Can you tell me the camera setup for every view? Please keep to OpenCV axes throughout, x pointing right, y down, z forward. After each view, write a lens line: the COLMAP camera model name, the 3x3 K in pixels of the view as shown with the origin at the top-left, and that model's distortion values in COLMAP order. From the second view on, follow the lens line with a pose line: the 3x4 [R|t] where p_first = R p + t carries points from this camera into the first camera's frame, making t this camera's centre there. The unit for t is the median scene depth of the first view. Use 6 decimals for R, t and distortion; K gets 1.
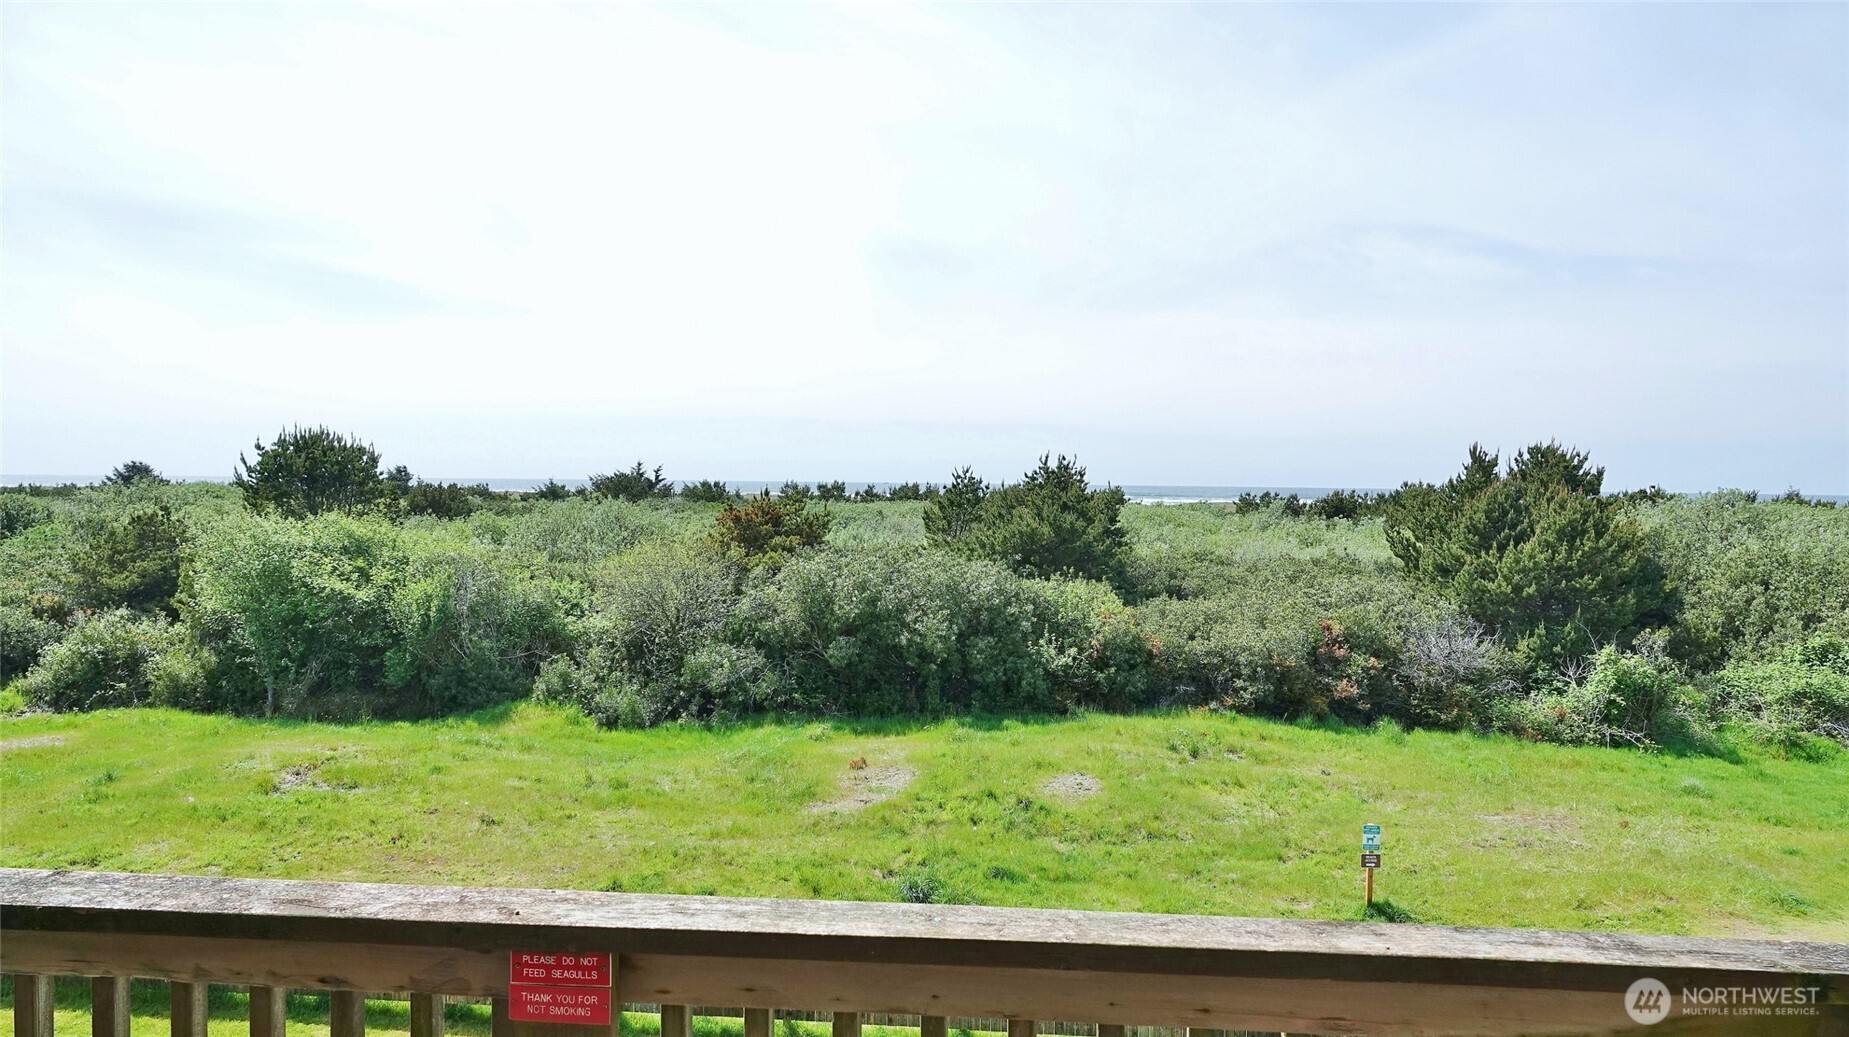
lens RADIAL K [[1287.7, 0, 927.7], [0, 1287.7, 516.2], [0, 0, 1]] dist [0.007756, 0.001719]
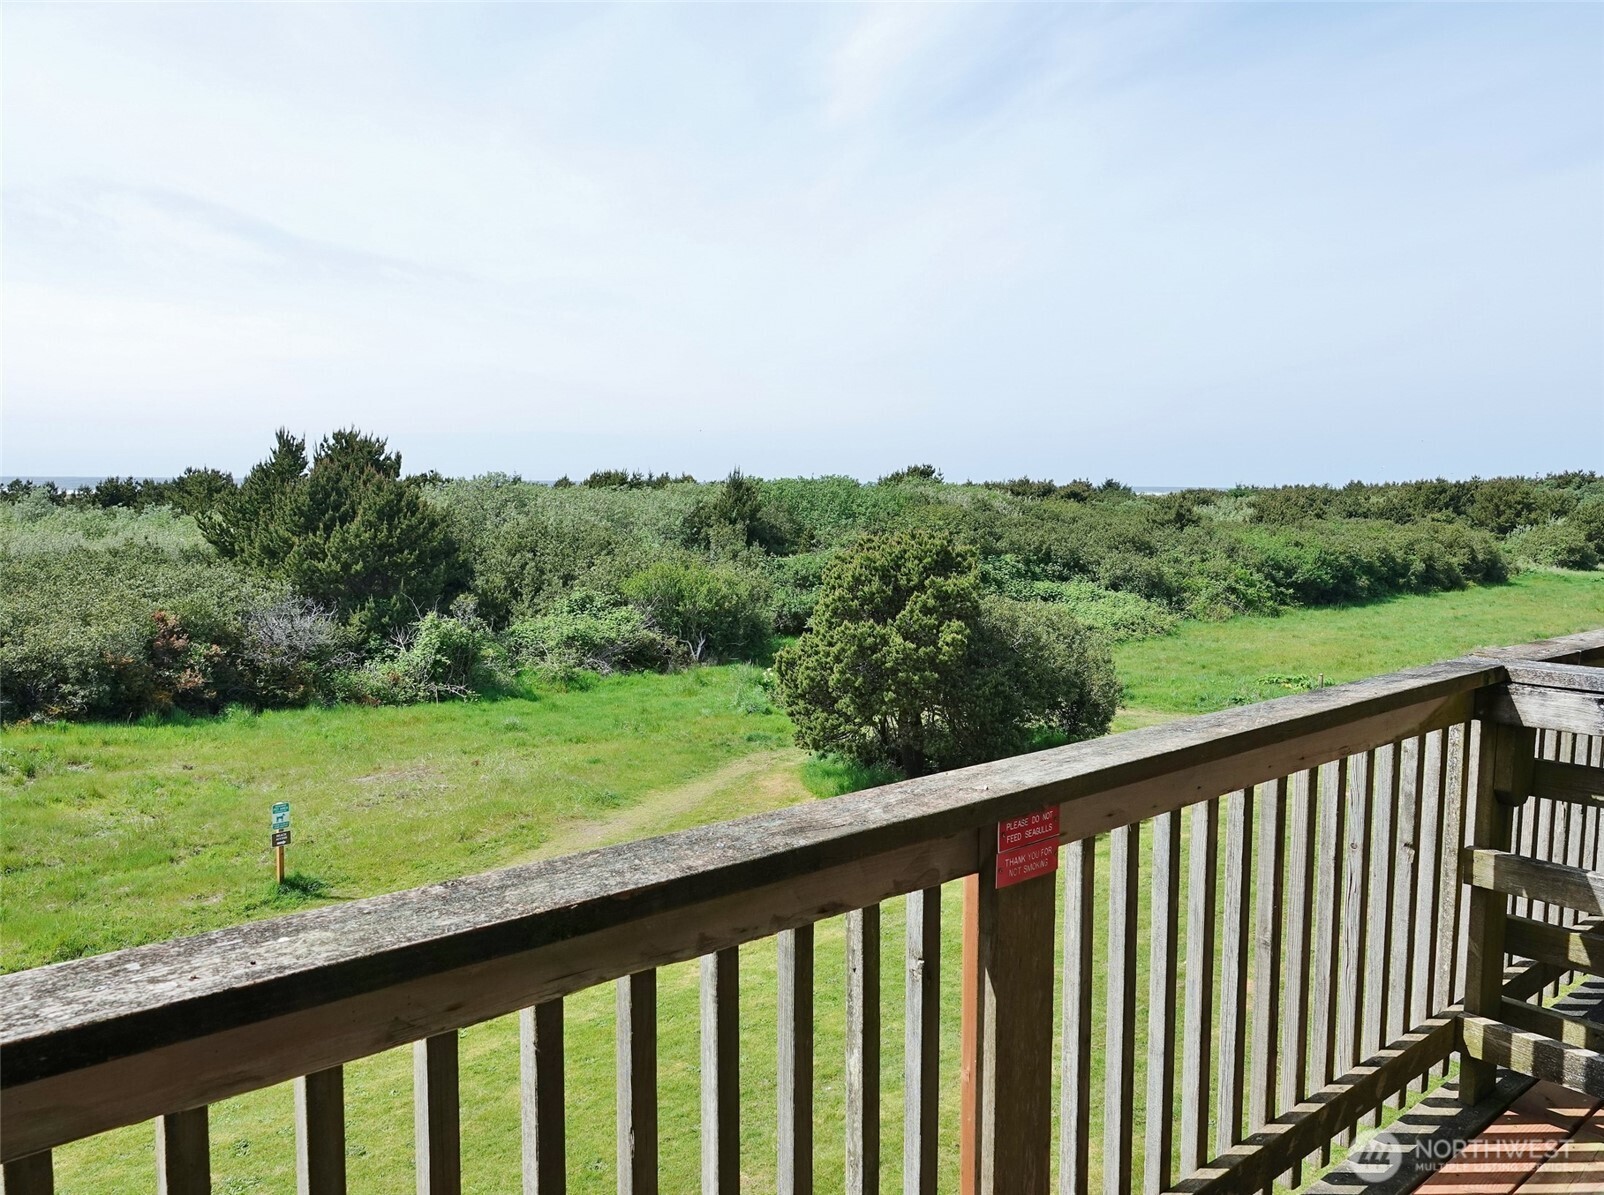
lens RADIAL K [[1269.2, 0, 802.0], [0, 1269.2, 597.5], [0, 0, 1]] dist [0.007713, 0.002495]
pose [[0.677119, -0.075475, 0.731992, -0.053924], [0.021685, 0.996341, 0.082672, 0.003538], [-0.735554, -0.040106, 0.676278, 0.020987]]
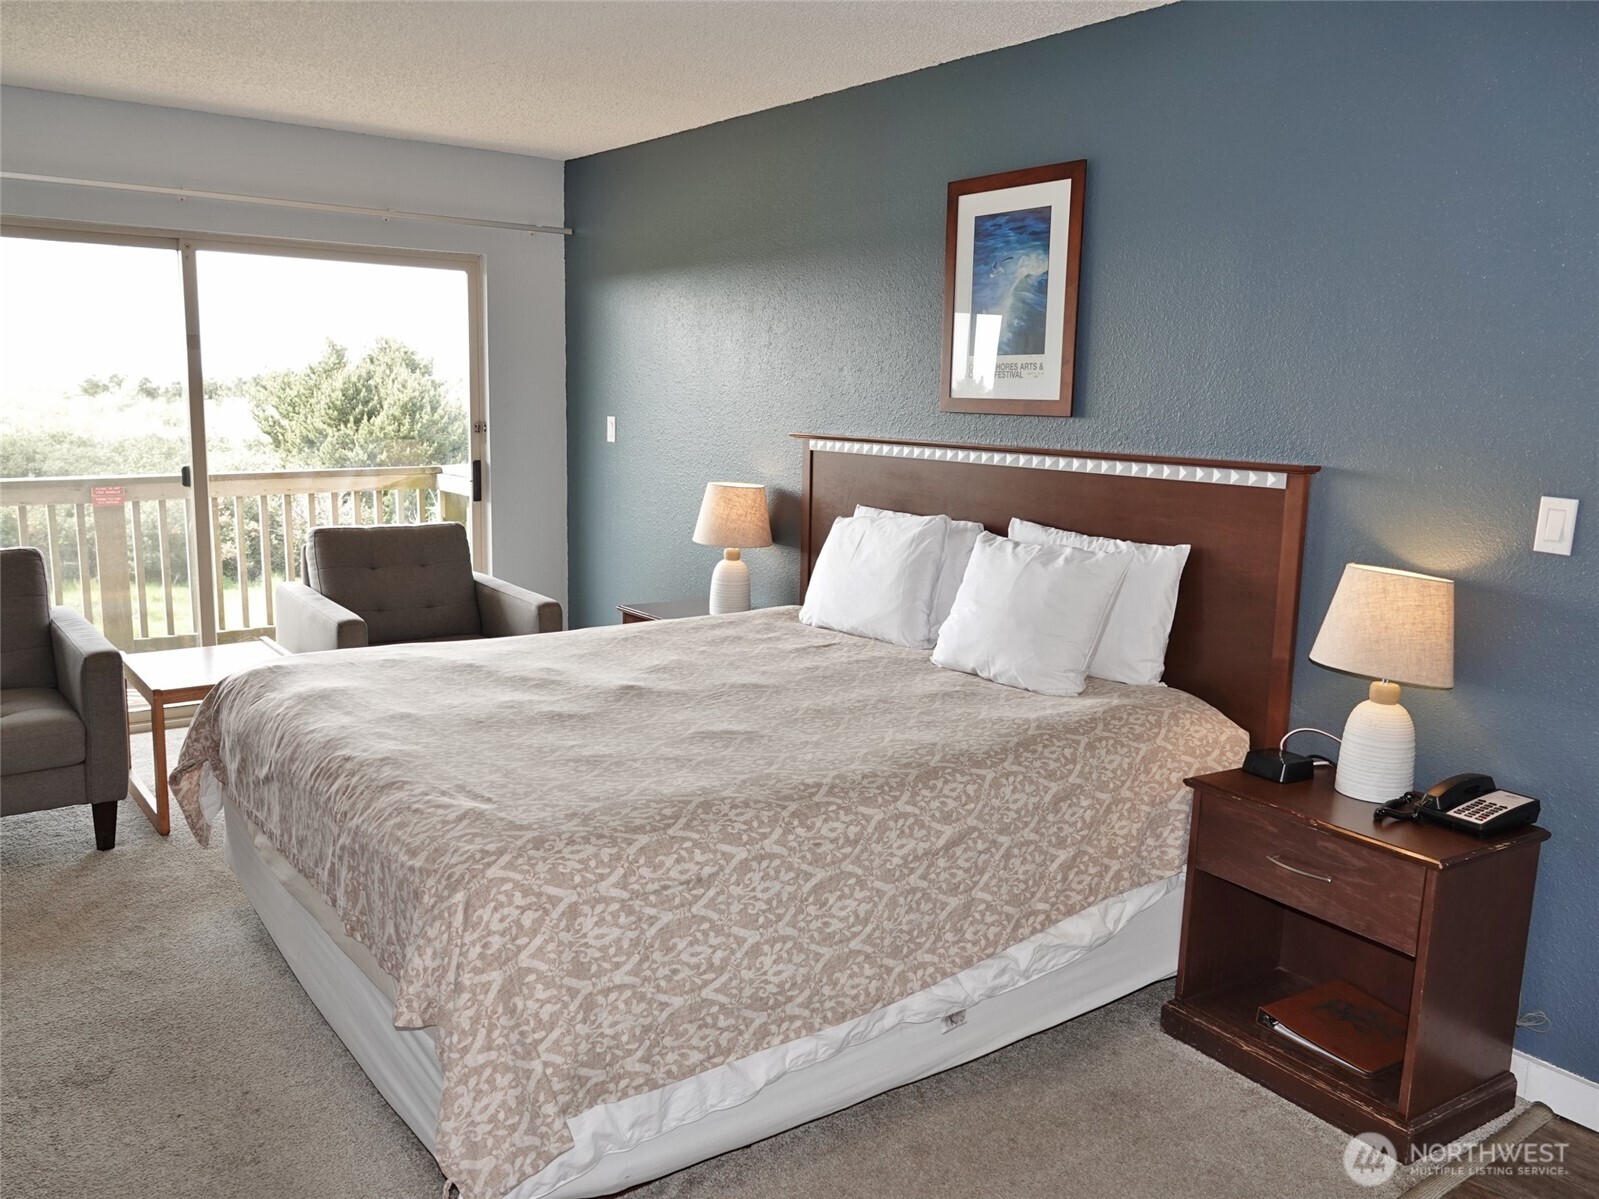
lens RADIAL K [[1280.0, 0, 805.7], [0, 1280.0, 598.7], [0, 0, 1]] dist [0.005454, 0.002459]
pose [[0.729175, -0.110983, 0.675267, -0.063247], [0.005994, 0.987760, 0.155869, 0.004646], [-0.684301, -0.109608, 0.720915, -0.138744]]
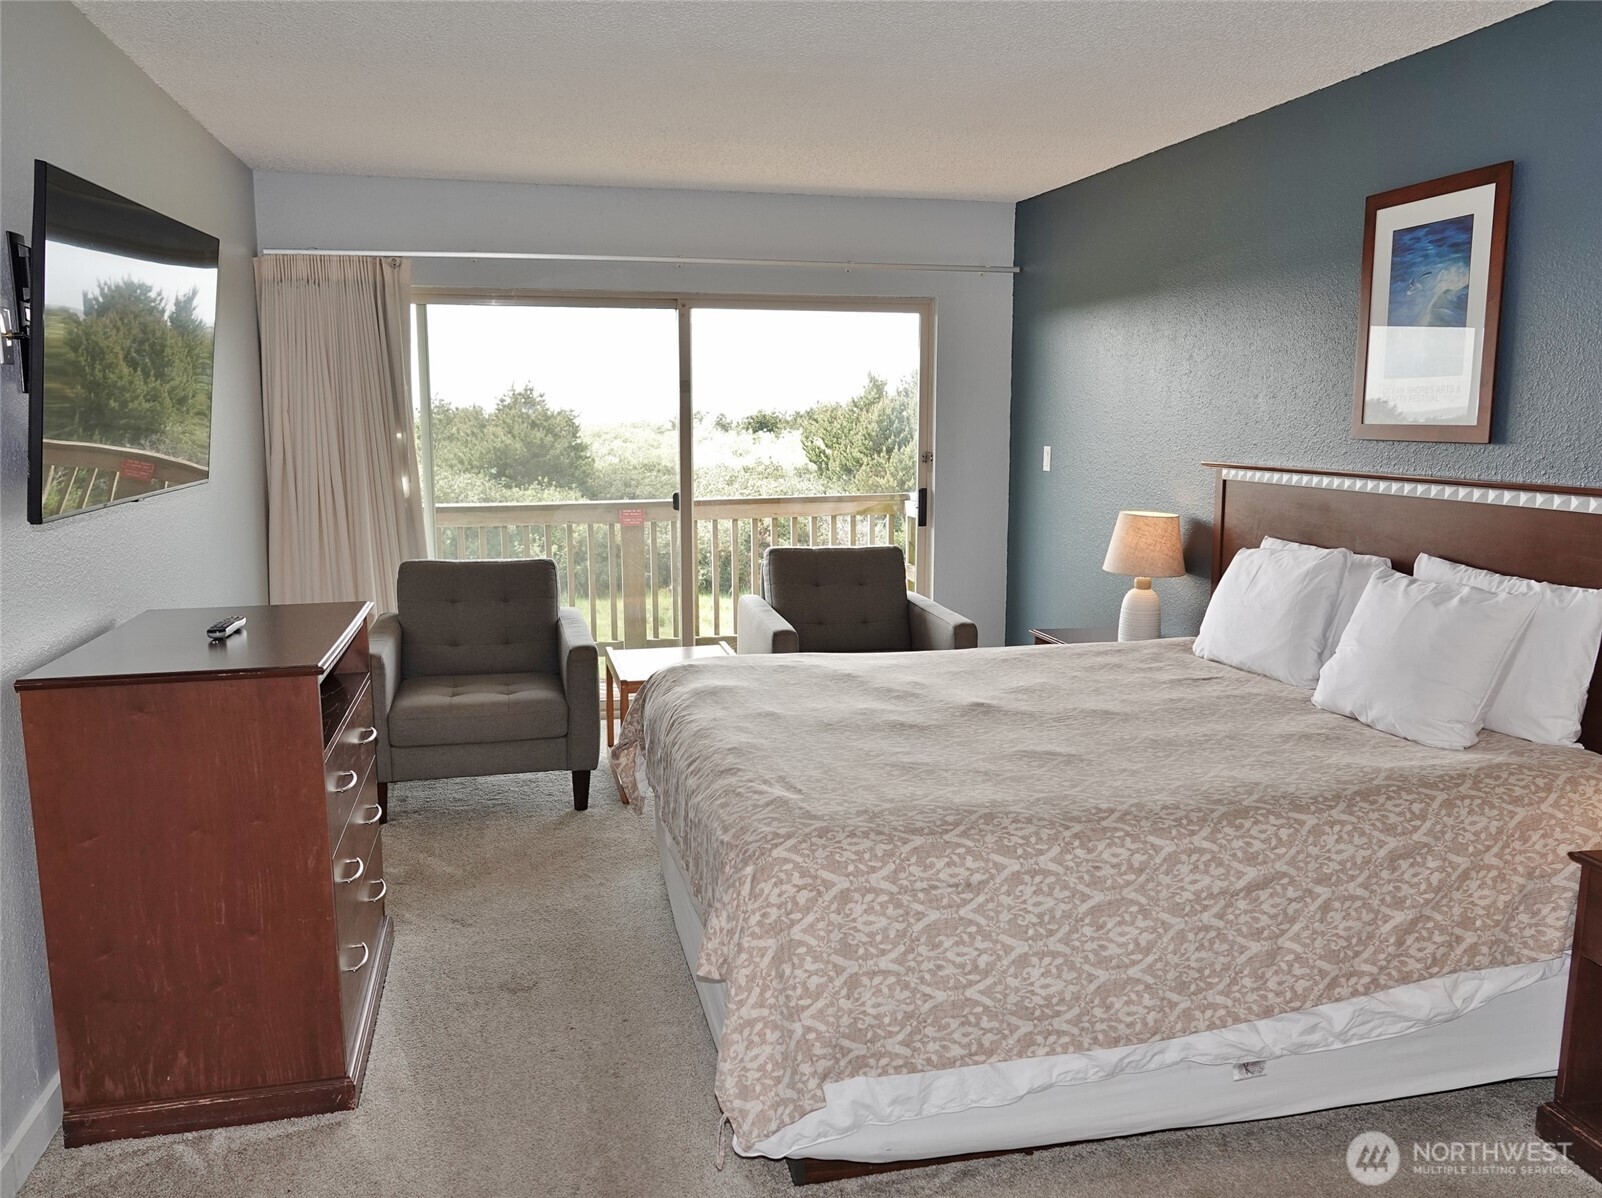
lens RADIAL K [[1267.6, 0, 801.0], [0, 1267.6, 599.0], [0, 0, 1]] dist [0.007713, 0.002495]
pose [[0.942009, -0.064192, 0.329390, -0.054702], [0.021831, 0.991178, 0.130730, 0.004383], [-0.334876, -0.115959, 0.935100, -0.149281]]
